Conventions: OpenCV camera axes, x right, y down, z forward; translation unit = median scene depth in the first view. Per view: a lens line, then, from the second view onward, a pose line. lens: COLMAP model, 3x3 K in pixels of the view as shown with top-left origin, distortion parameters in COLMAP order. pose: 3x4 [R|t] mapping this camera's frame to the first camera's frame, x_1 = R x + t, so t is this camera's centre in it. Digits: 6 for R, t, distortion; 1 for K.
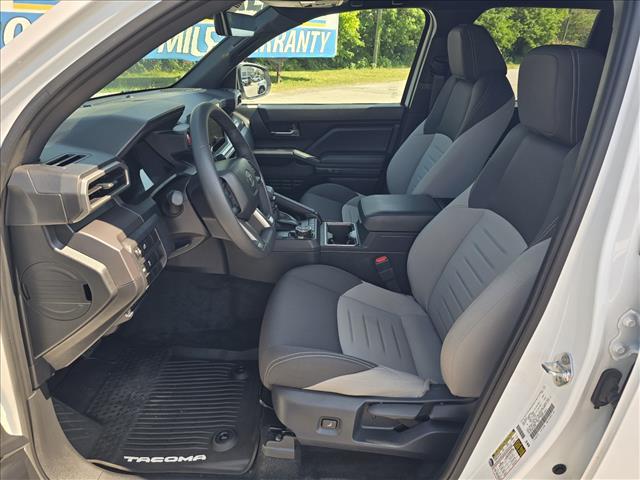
lens RADIAL K [[424.4, 0, 320.0], [0, 424.4, 240.0], [0, 0, 1]] dist [0.053256, -0.062808]
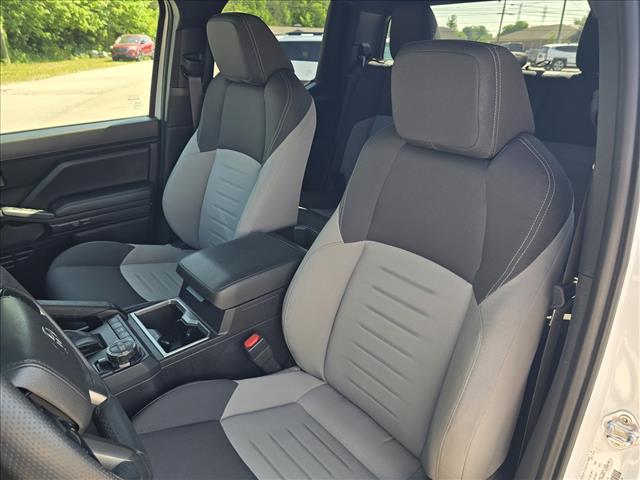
lens RADIAL K [[424.4, 0, 320.0], [0, 424.4, 240.0], [0, 0, 1]] dist [0.053256, -0.062808]
pose [[0.755746, -0.292080, 0.586120, -0.102357], [0.279987, 0.953212, 0.113995, -0.121196], [-0.591992, 0.077955, 0.802165, 0.245688]]
